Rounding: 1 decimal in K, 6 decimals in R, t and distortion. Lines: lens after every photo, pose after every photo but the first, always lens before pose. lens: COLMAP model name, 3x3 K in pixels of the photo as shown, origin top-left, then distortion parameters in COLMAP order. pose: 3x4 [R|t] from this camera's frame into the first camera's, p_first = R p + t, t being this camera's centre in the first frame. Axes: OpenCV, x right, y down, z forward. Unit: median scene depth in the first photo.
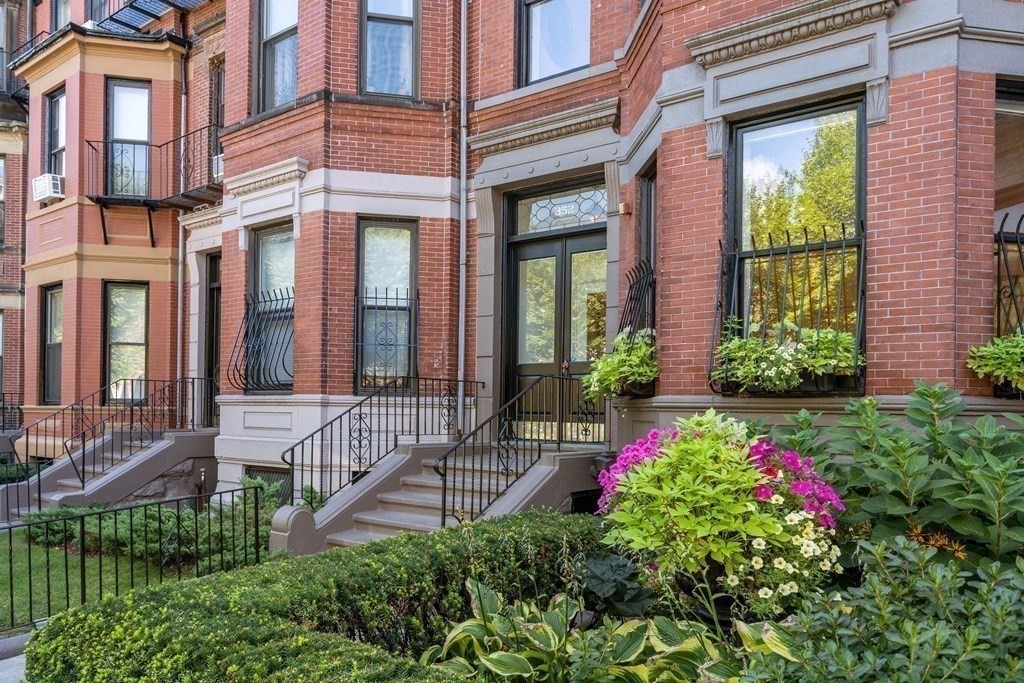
lens RADIAL K [[763.4, 0, 512.4], [0, 763.4, 407.5], [0, 0, 1]] dist [0.002562, 0.000963]
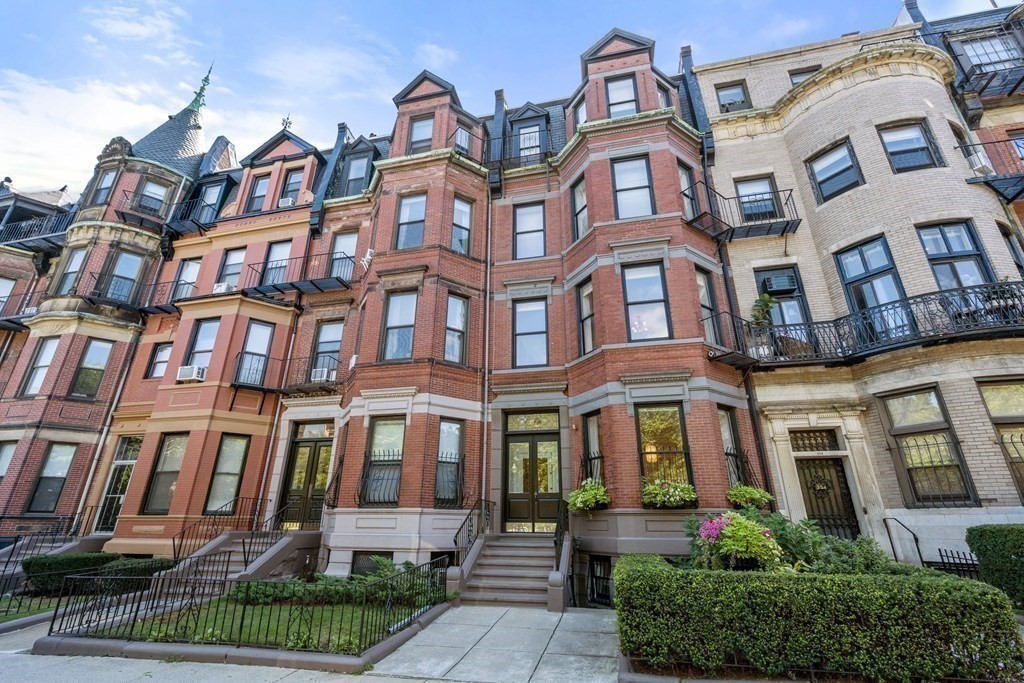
lens RADIAL K [[470.1, 0, 511.3], [0, 470.1, 331.7], [0, 0, 1]] dist [-0.000122, 0.000478]
pose [[0.913174, 0.150372, 0.378816, -0.533445], [0.002859, 0.927064, -0.374892, 0.015565], [-0.407560, 0.343425, 0.846141, -0.237508]]
